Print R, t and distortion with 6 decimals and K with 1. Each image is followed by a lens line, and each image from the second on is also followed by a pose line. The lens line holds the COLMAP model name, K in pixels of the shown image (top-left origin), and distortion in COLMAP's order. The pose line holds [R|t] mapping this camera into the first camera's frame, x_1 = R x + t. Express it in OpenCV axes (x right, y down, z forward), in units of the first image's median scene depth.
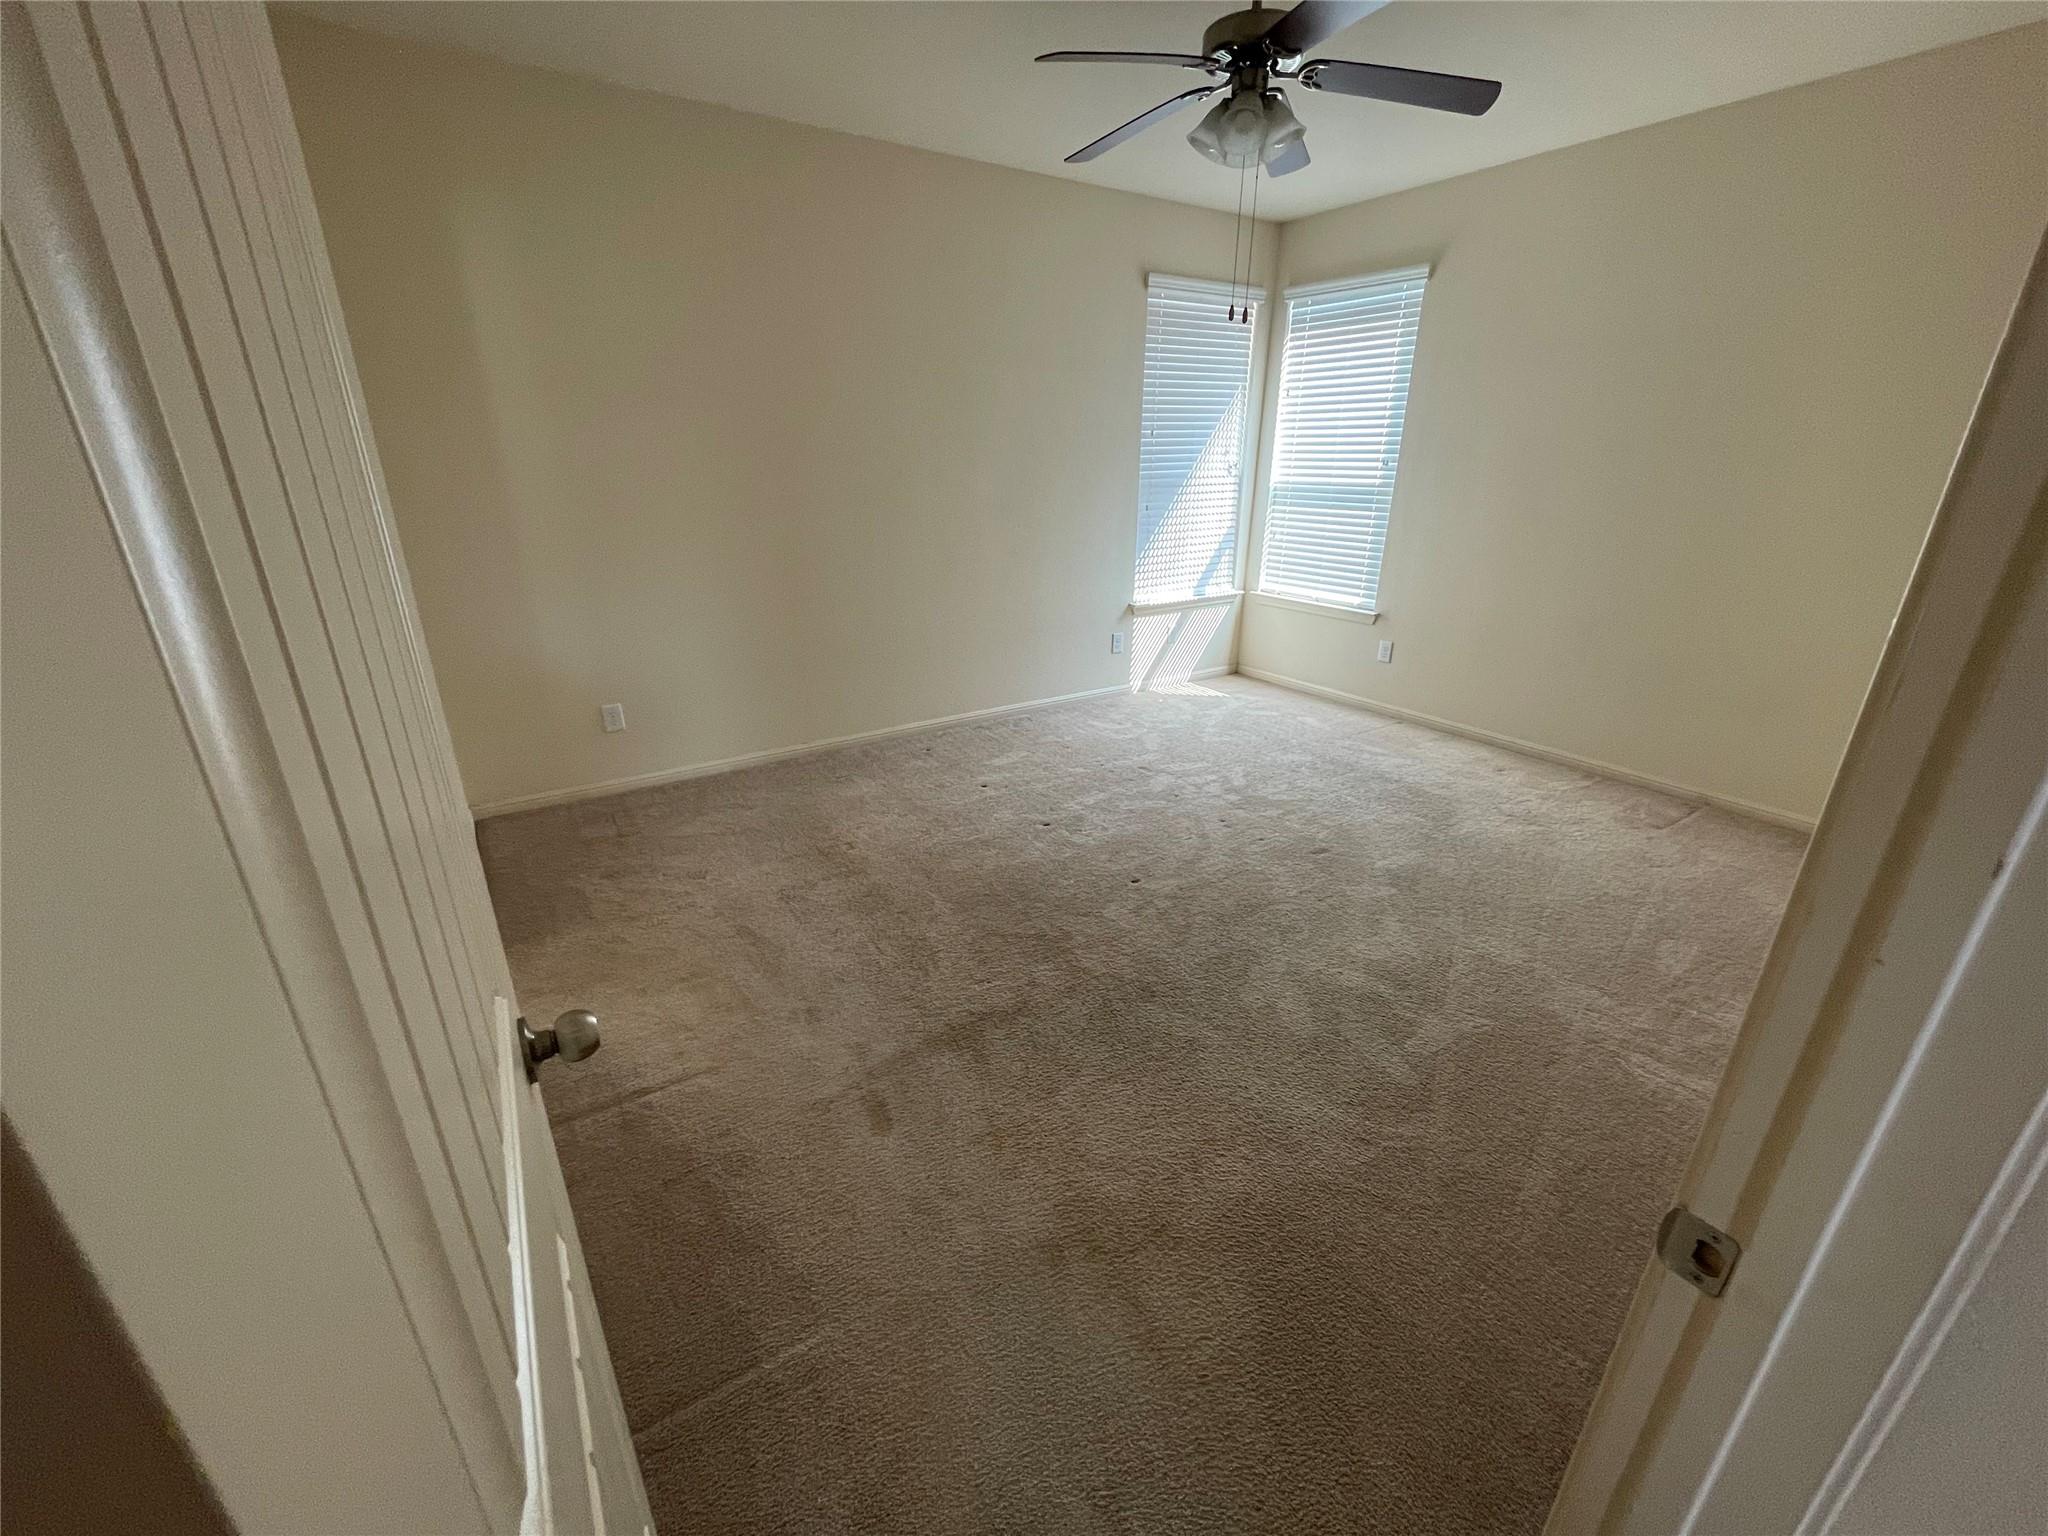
lens RADIAL K [[827.2, 0, 1031.5], [0, 827.2, 759.5], [0, 0, 1]] dist [-0.004256, -0.000062]
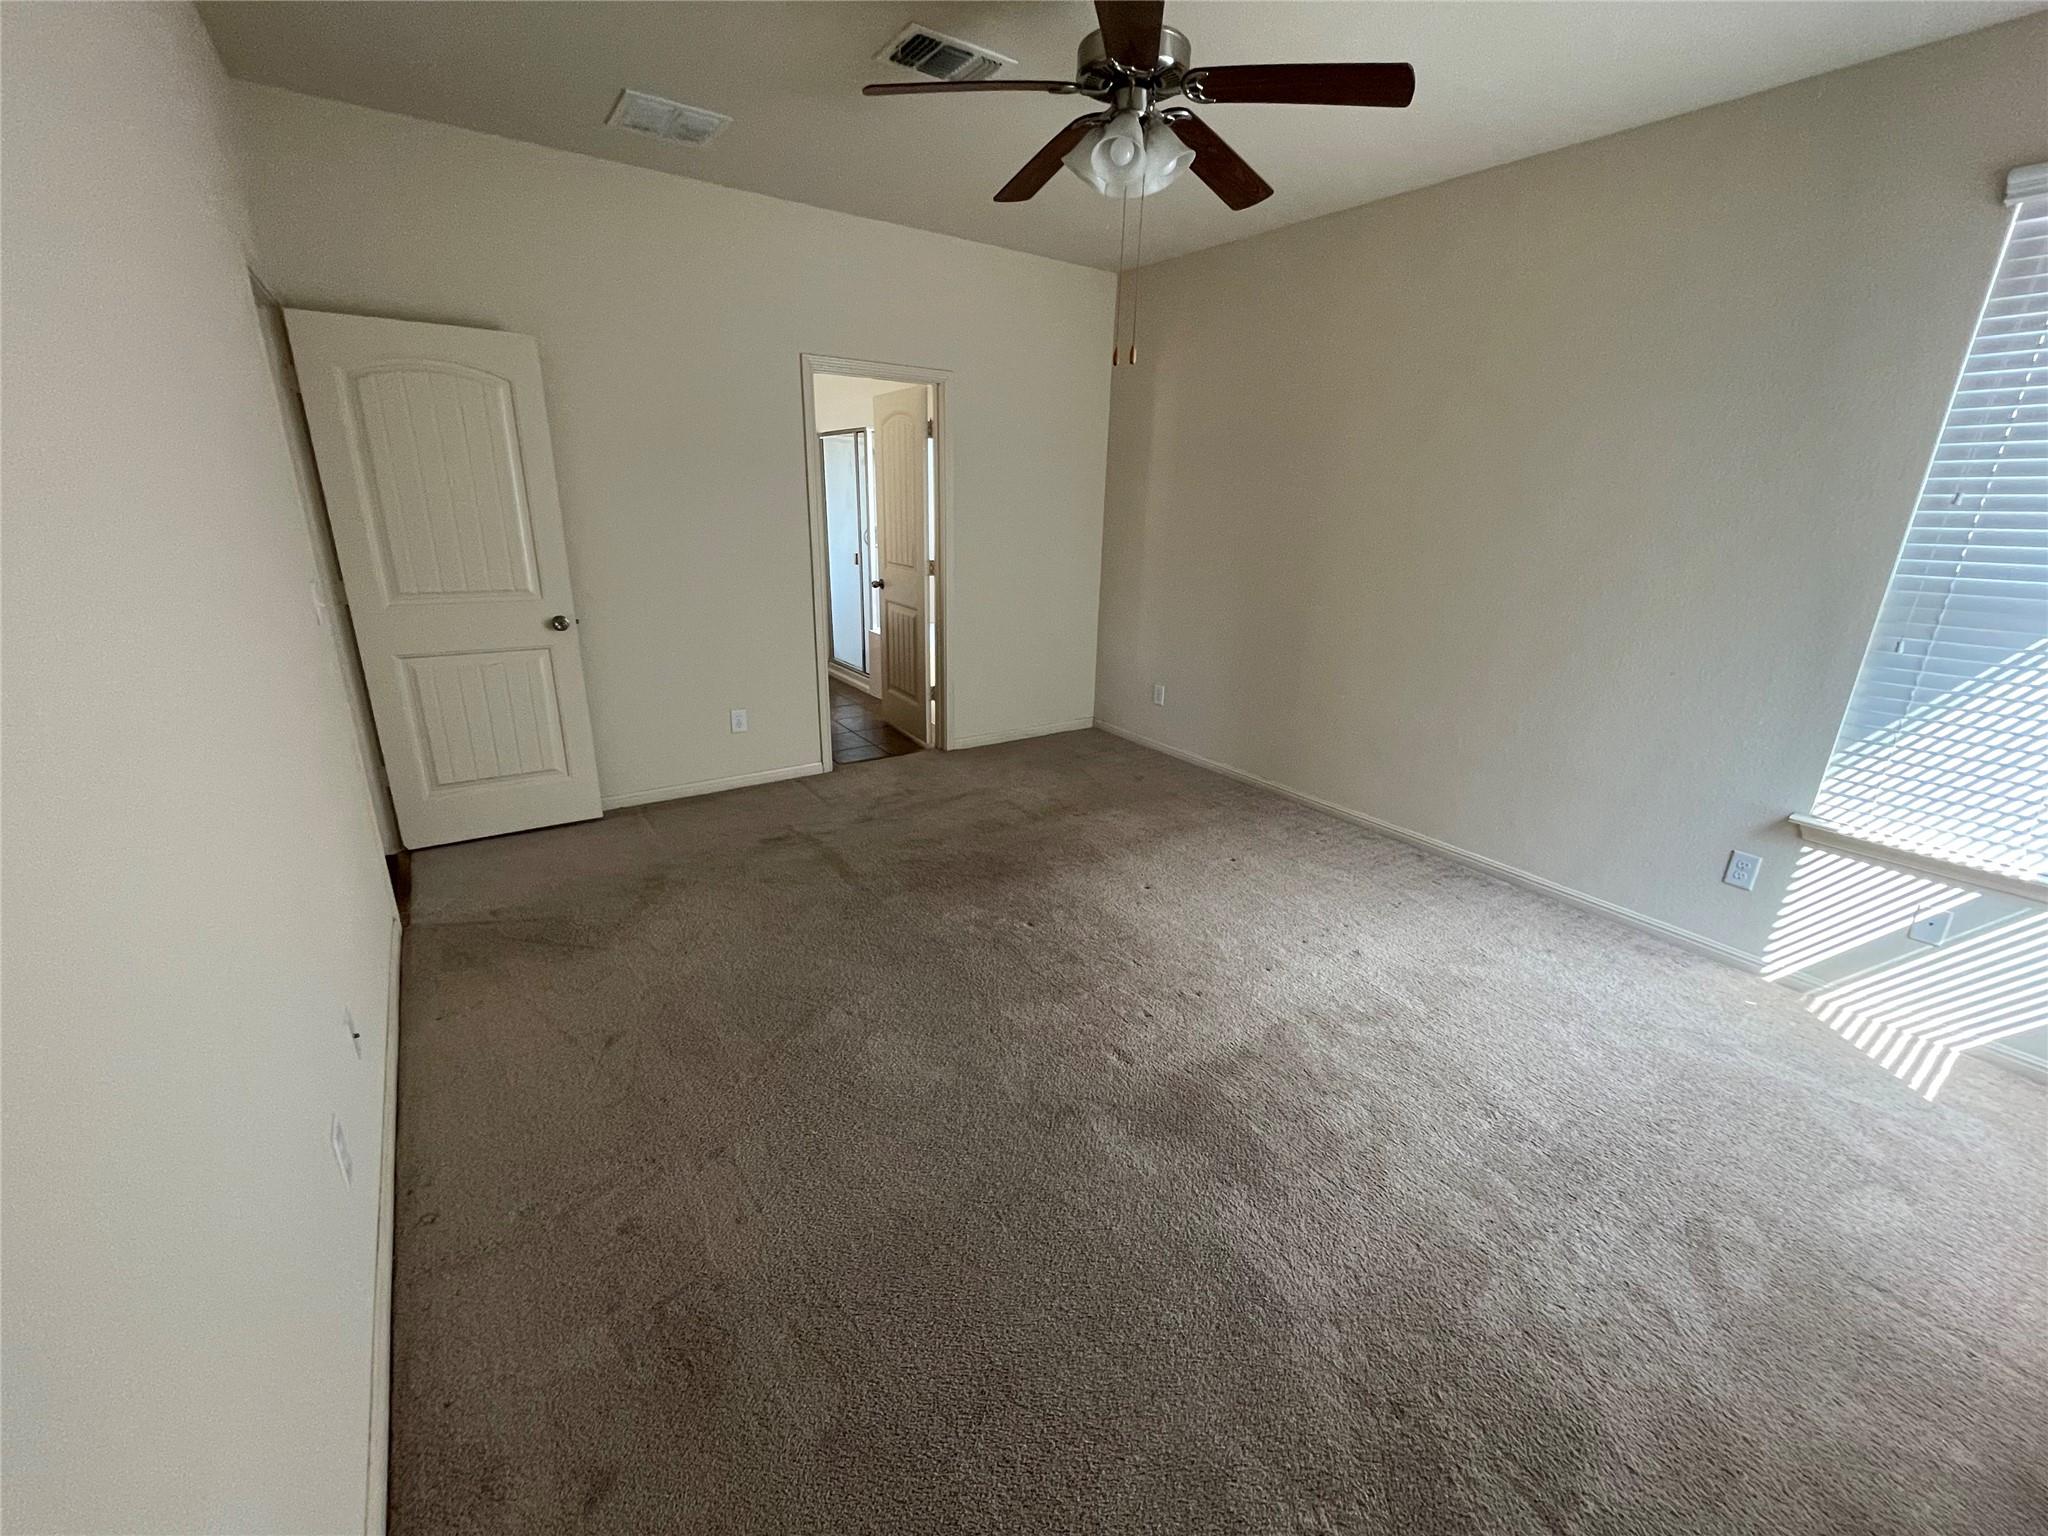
lens RADIAL K [[827.2, 0, 1034.5], [0, 827.2, 771.5], [0, 0, 1]] dist [-0.004256, -0.000062]
pose [[0.026049, 0.317710, -0.947830, 0.750385], [-0.376409, 0.881487, 0.285127, -0.226179], [0.926087, 0.349345, 0.142551, 0.582349]]
